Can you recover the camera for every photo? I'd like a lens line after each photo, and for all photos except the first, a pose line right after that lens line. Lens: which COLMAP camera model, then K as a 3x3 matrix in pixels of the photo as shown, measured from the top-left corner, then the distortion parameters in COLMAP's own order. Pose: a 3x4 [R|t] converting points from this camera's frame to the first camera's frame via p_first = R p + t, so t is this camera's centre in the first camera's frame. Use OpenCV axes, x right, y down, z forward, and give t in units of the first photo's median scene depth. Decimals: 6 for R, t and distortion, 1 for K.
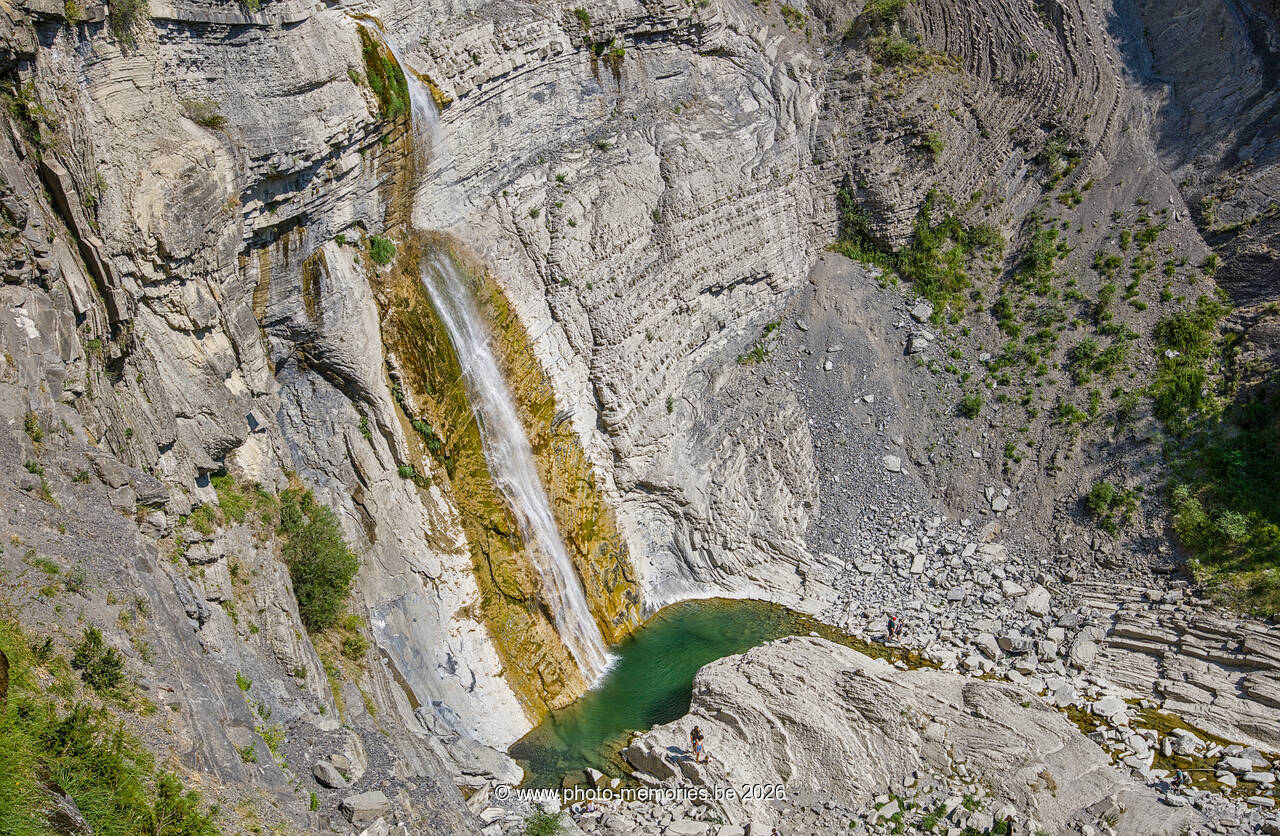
lens RADIAL K [[1232.1, 0, 659.1], [0, 1232.1, 419.4], [0, 0, 1]] dist [-0.012049, 0.023050]
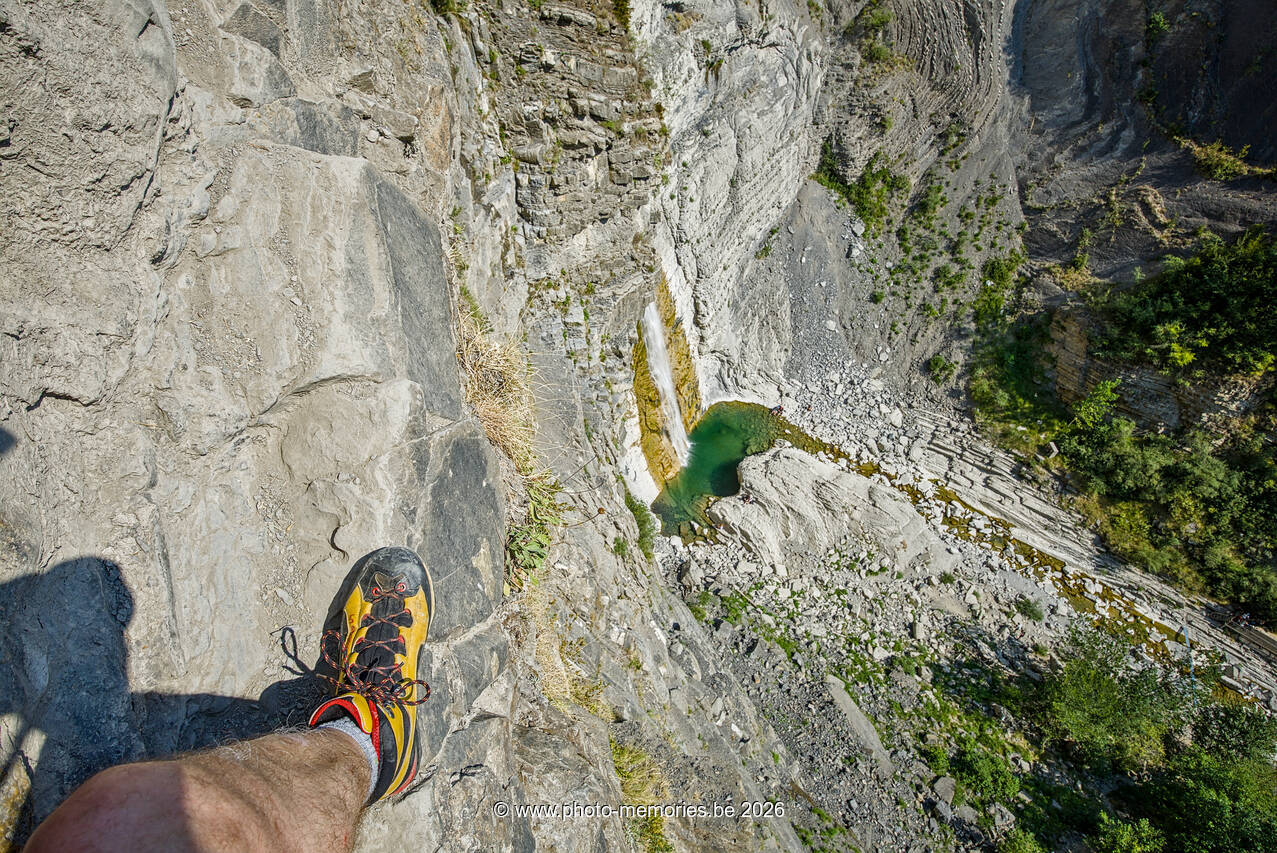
lens RADIAL K [[699.8, 0, 638.5], [0, 699.8, 426.5], [0, 0, 1]] dist [-0.057799, 0.023608]
pose [[0.991893, 0.053321, 0.115350, -0.212996], [-0.100803, 0.882849, 0.458711, -0.285160], [-0.077378, -0.466620, 0.881067, 0.032578]]
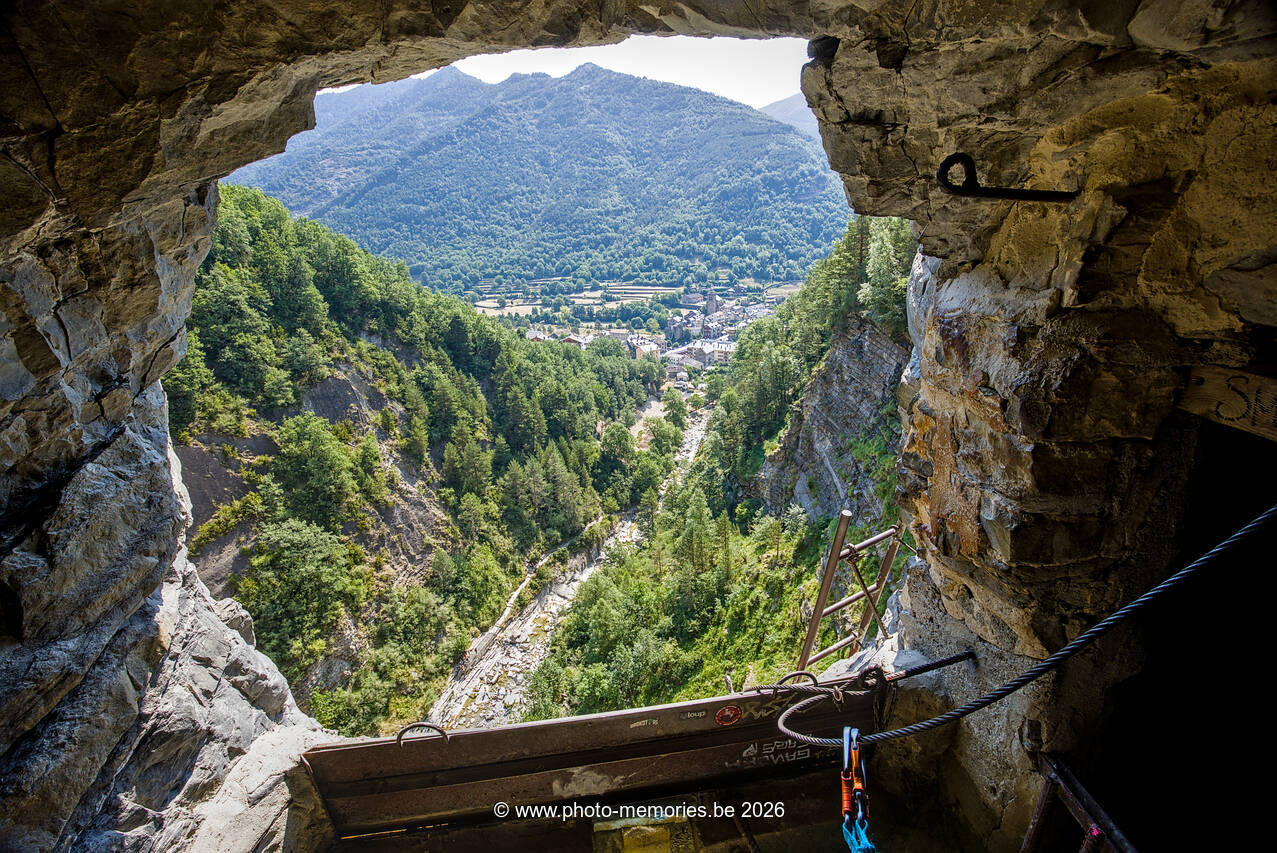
lens RADIAL K [[529.6, 0, 638.5], [0, 529.6, 426.5], [0, 0, 1]] dist [-0.073354, 0.011958]
pose [[-0.405843, -0.286253, 0.867958, -0.372420], [0.312392, 0.849038, 0.426082, -0.587194], [-0.858896, 0.444065, -0.255153, 0.325570]]
